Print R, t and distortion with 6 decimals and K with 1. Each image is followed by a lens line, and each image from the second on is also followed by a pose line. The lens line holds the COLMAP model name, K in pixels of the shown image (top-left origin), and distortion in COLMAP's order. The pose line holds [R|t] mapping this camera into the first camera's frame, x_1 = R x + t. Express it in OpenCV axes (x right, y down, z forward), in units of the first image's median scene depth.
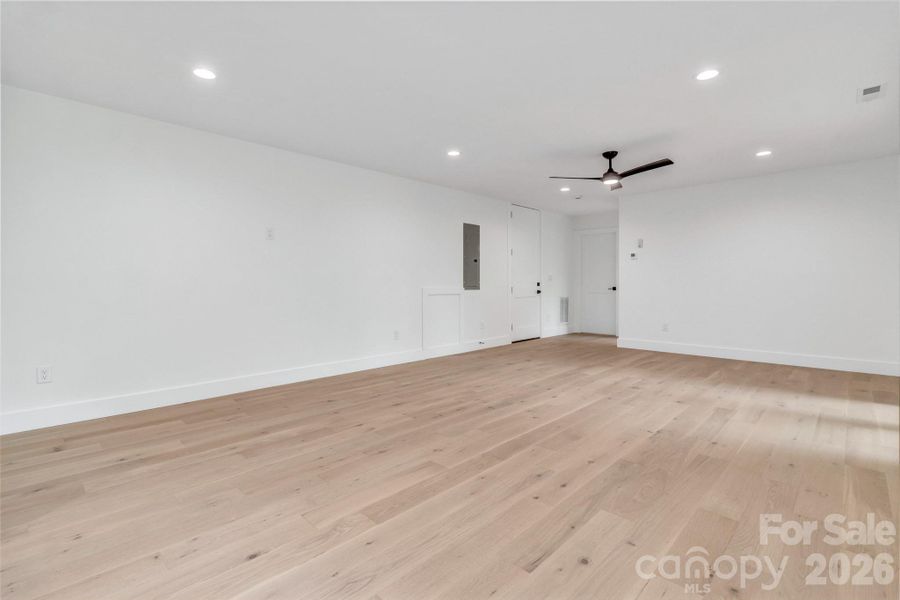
lens RADIAL K [[413.9, 0, 450.7], [0, 413.9, 293.0], [0, 0, 1]] dist [0.001241, 0.000045]
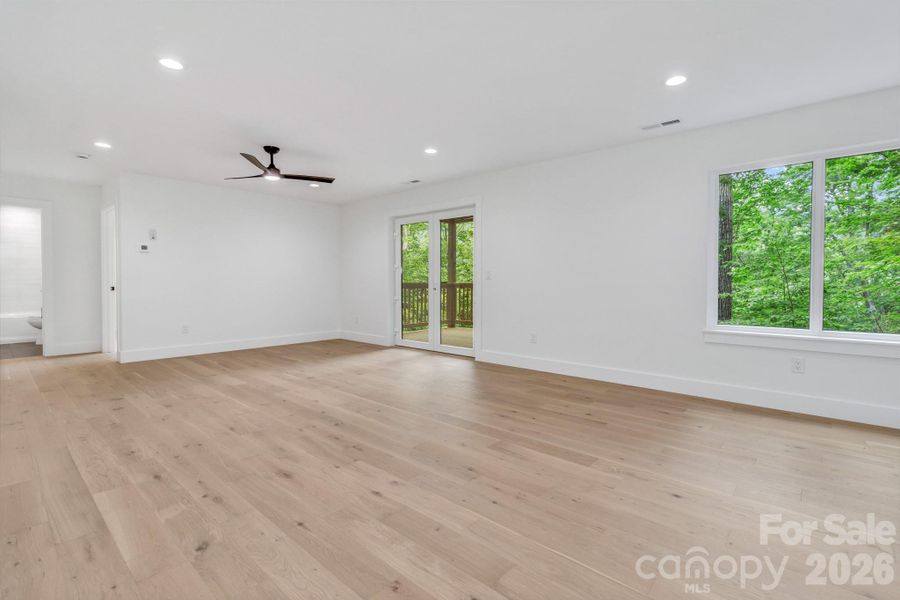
lens RADIAL K [[413.9, 0, 451.6], [0, 413.9, 299.5], [0, 0, 1]] dist [0.001241, 0.000045]
pose [[-0.047370, -0.036160, 0.998223, -0.912348], [0.017099, 0.999169, 0.037006, -0.017158], [-0.998731, 0.018822, -0.046713, 0.933636]]
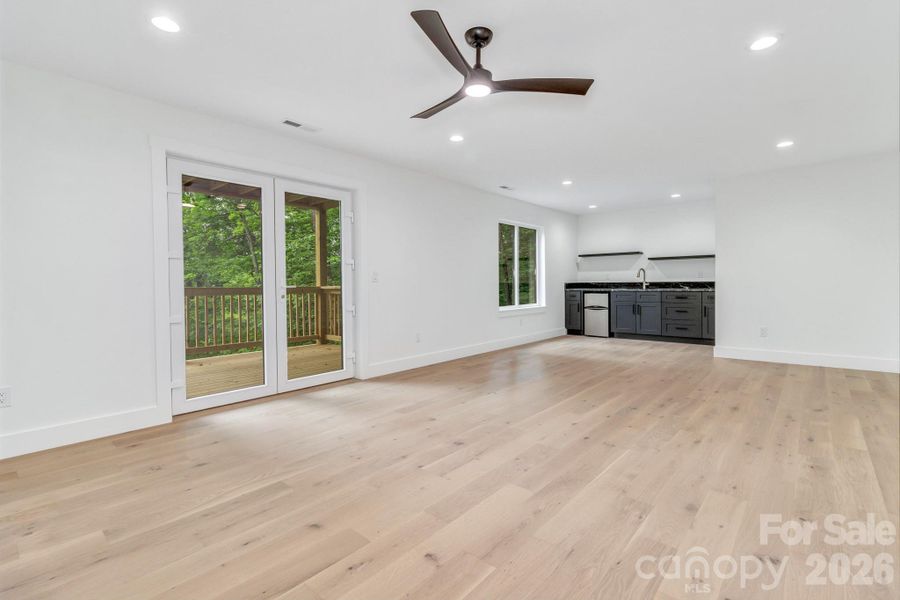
lens RADIAL K [[413.9, 0, 451.9], [0, 413.9, 294.4], [0, 0, 1]] dist [0.001241, 0.000045]
pose [[-0.998336, 0.015745, -0.055478, 0.685503], [0.013276, 0.998917, 0.044591, -0.051927], [0.056120, 0.043780, -0.997464, 2.291000]]
